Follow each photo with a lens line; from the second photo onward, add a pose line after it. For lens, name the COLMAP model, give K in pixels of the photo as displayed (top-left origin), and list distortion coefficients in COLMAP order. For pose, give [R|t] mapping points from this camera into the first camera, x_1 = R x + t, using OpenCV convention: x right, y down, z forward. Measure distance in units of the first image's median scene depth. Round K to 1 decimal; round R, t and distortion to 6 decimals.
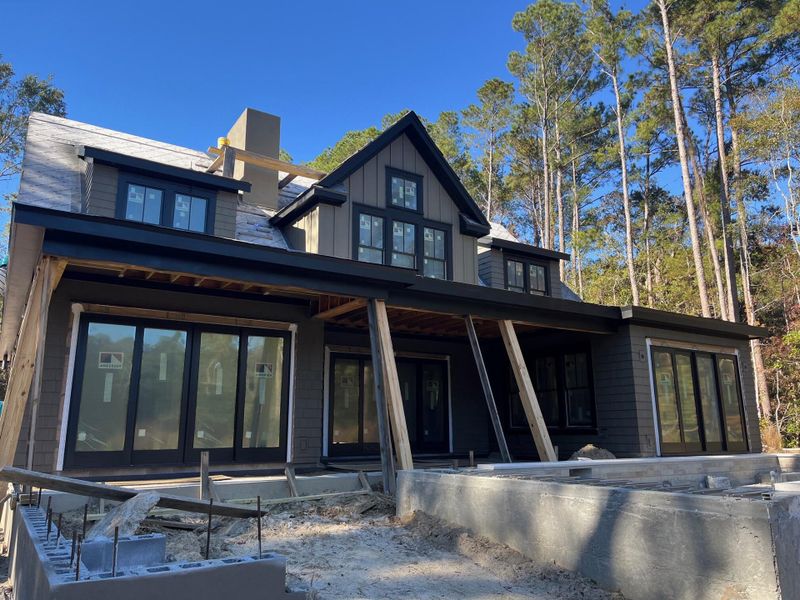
lens RADIAL K [[606.8, 0, 400.0], [0, 606.8, 300.0], [0, 0, 1]] dist [0.004332, 0.000960]
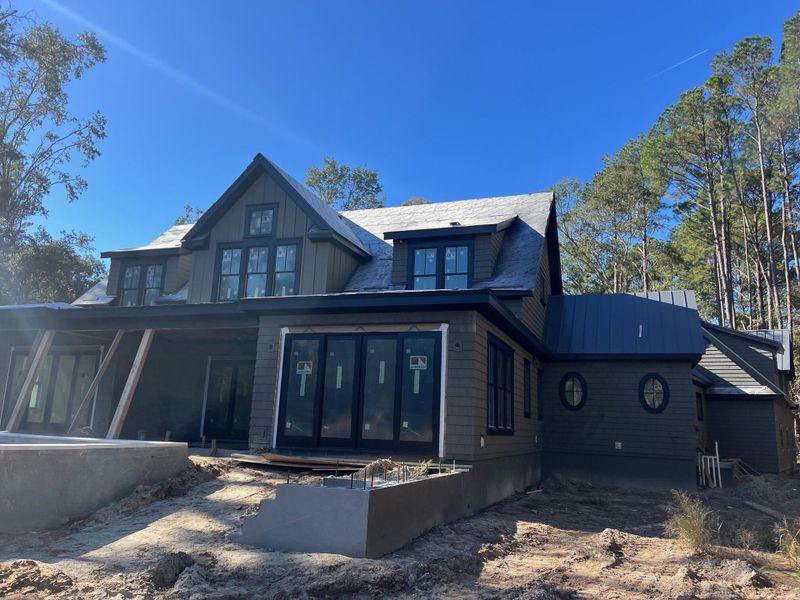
lens RADIAL K [[606.8, 0, 400.0], [0, 606.8, 300.0], [0, 0, 1]] dist [0.004332, 0.000960]
pose [[0.628528, -0.133565, -0.766233, 1.081658], [0.126559, 0.989578, -0.068682, 0.093127], [0.767421, -0.053805, 0.638882, 0.436779]]
